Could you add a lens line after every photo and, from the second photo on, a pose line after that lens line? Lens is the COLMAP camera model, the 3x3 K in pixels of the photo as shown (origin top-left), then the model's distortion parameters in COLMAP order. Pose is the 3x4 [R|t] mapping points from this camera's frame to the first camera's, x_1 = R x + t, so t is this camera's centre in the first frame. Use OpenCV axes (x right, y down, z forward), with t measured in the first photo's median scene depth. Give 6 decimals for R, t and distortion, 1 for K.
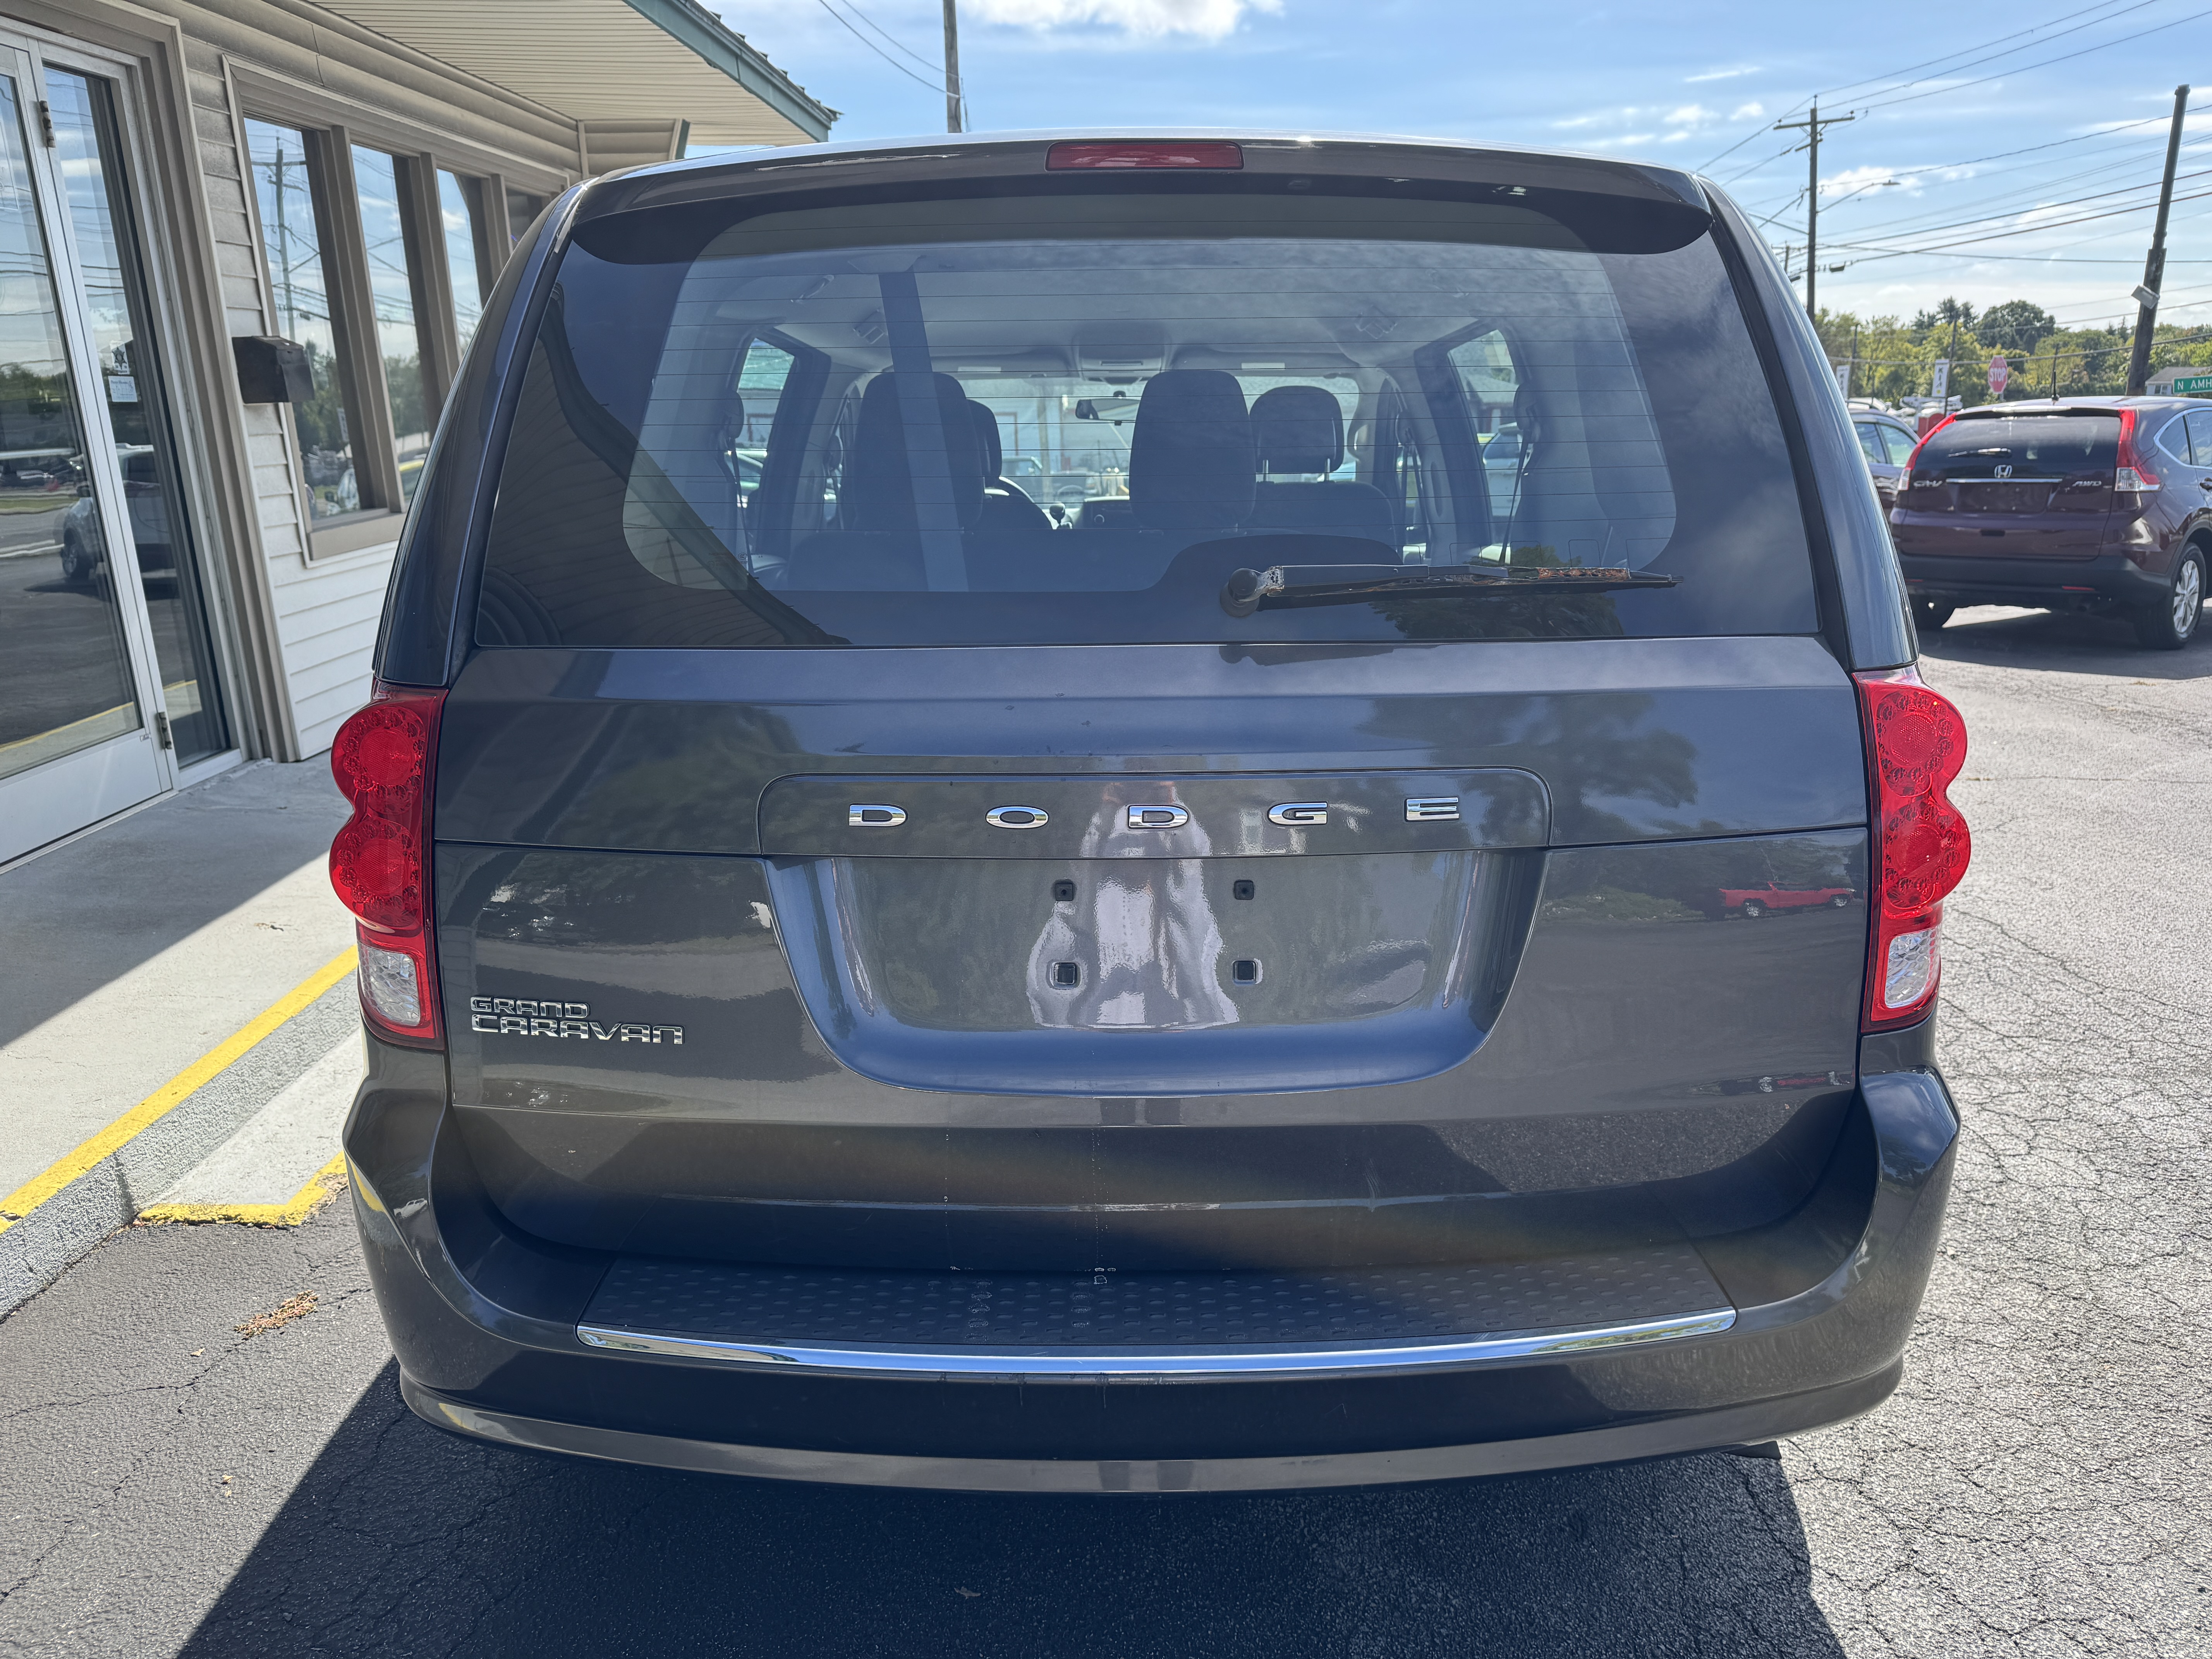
lens RADIAL K [[1572.7, 0, 1094.0], [0, 1572.7, 822.4], [0, 0, 1]] dist [0.054052, -0.063711]
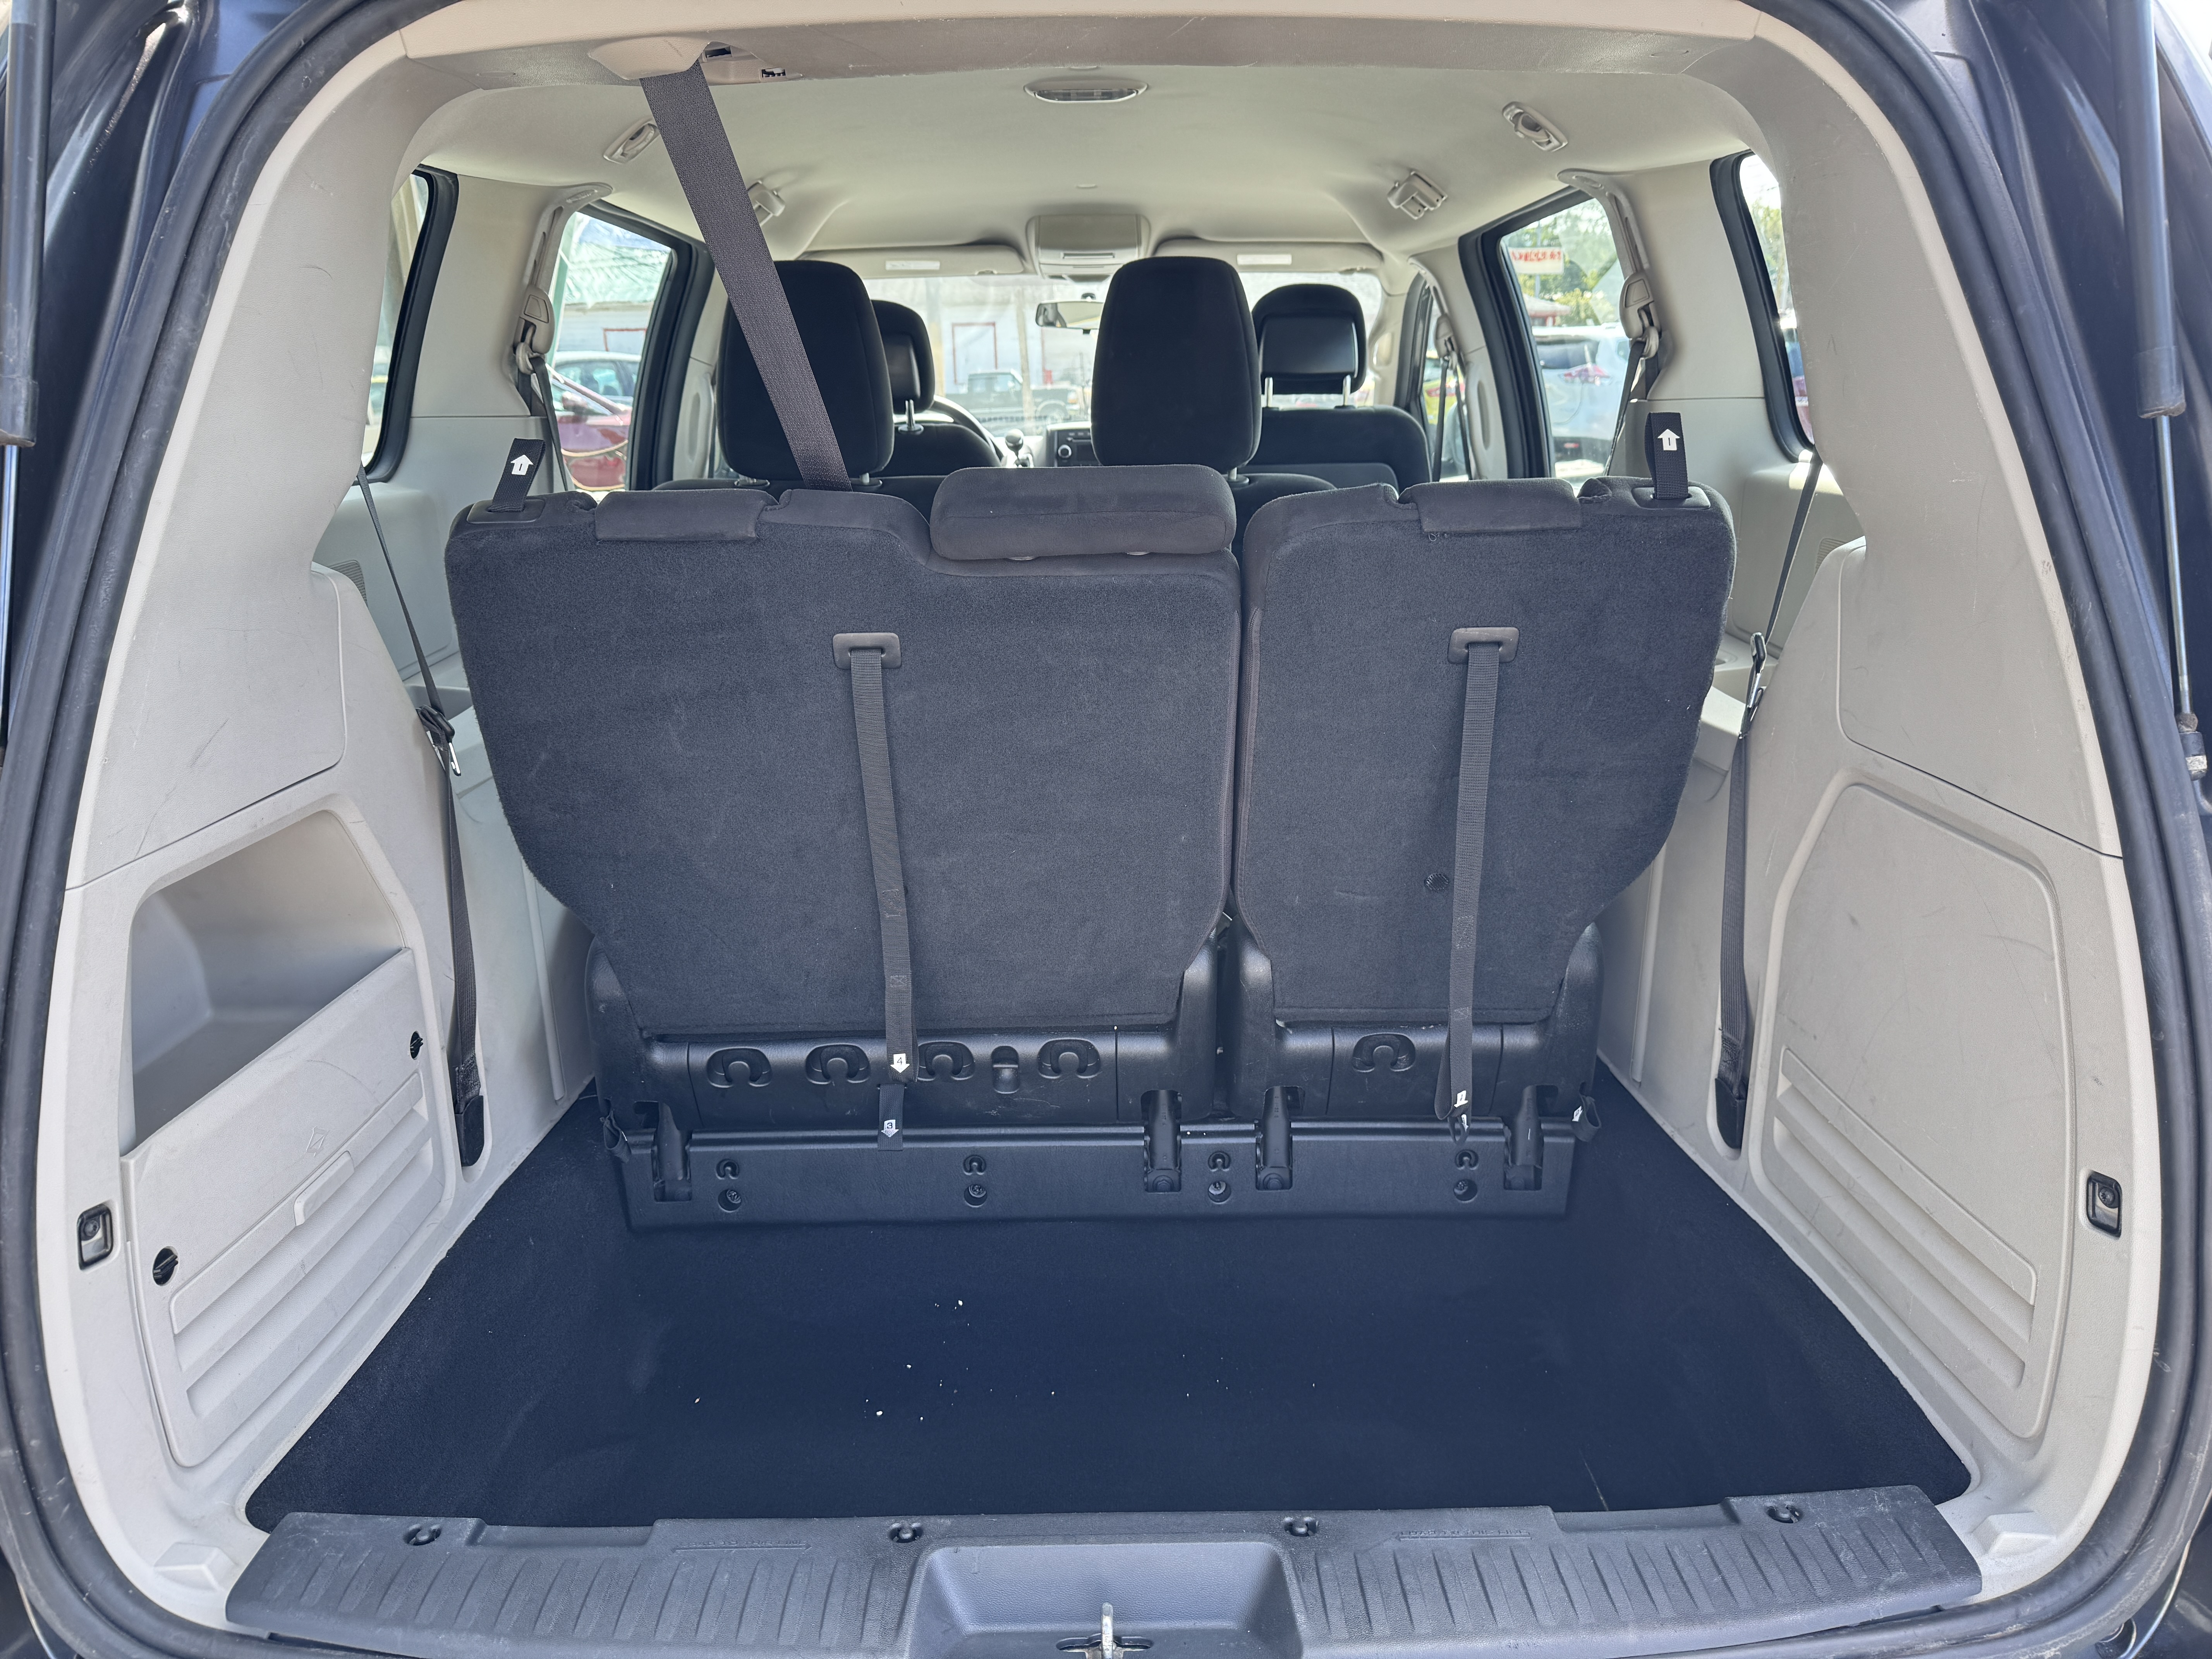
lens RADIAL K [[1572.7, 0, 1097.5], [0, 1572.7, 828.6], [0, 0, 1]] dist [0.054052, -0.063711]
pose [[0.999932, -0.007627, 0.008813, 0.012776], [0.007129, 0.998450, 0.055204, -0.045162], [-0.009221, -0.055137, 0.998436, 0.183847]]
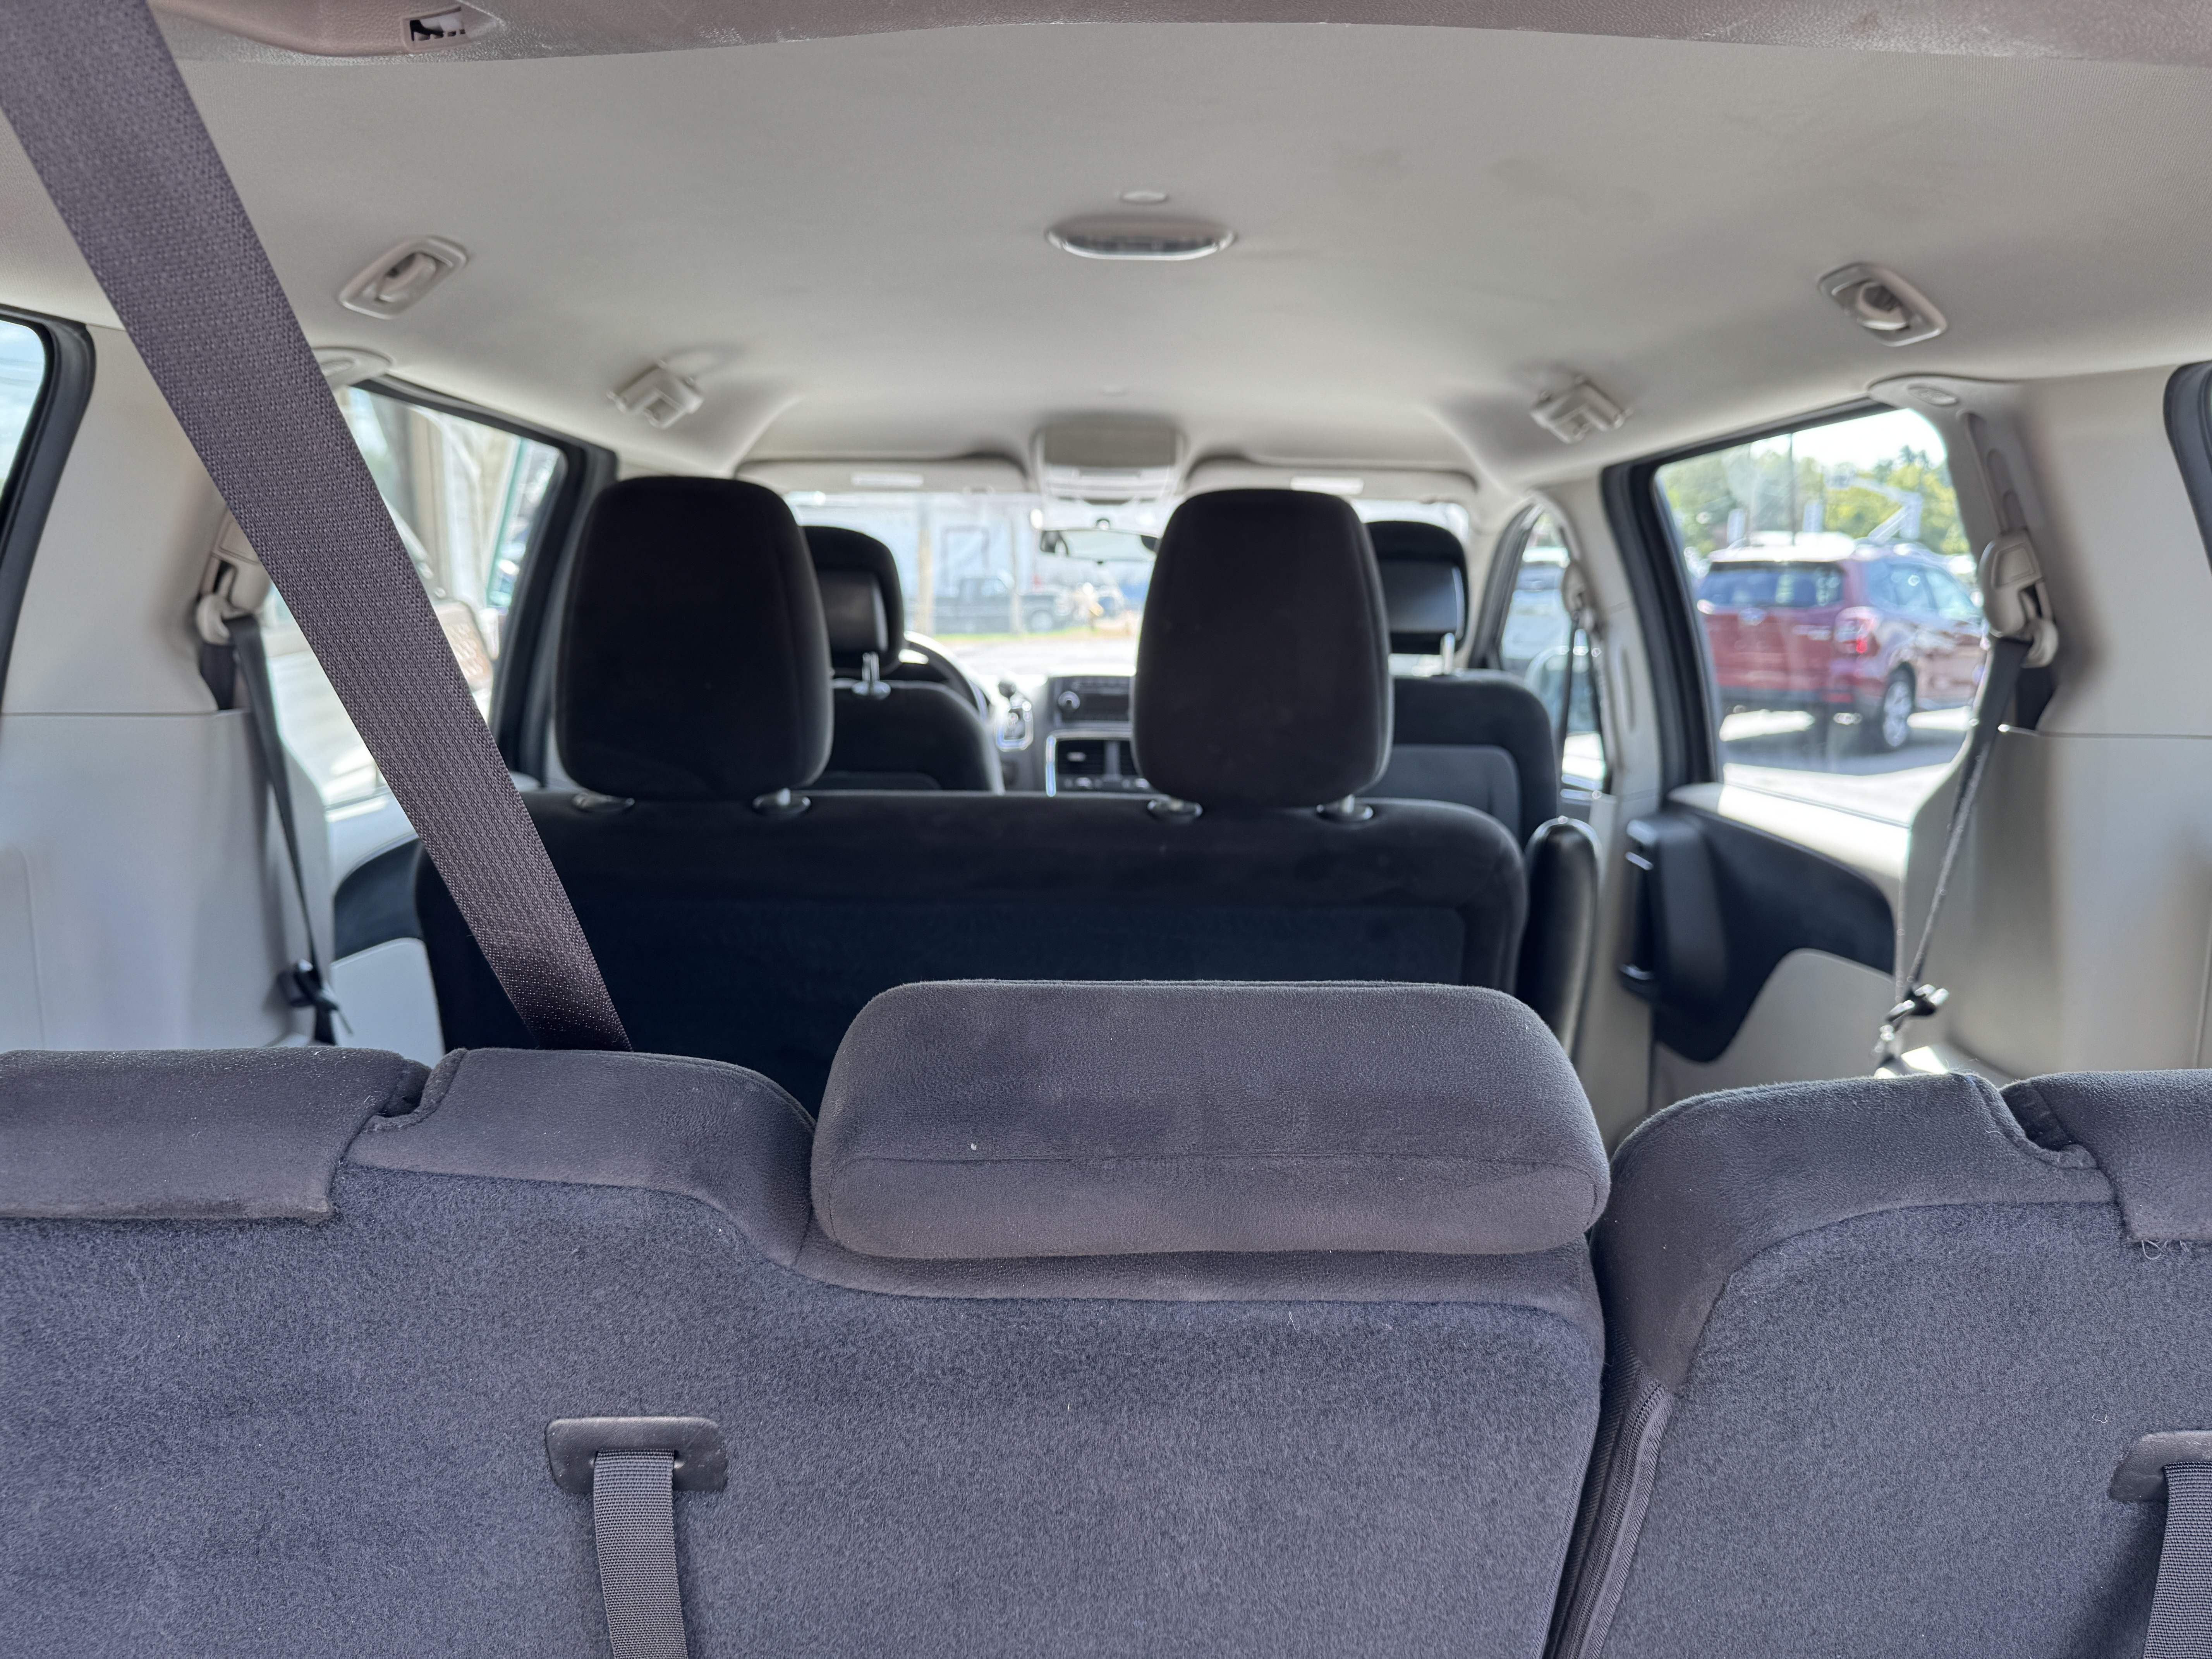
lens RADIAL K [[1572.7, 0, 1116.0], [0, 1572.7, 824.8], [0, 0, 1]] dist [0.054052, -0.063711]
pose [[0.999256, 0.017442, 0.034397, 0.000697], [-0.014979, 0.997392, -0.070606, -0.108378], [-0.035539, 0.070038, 0.996911, 0.386627]]
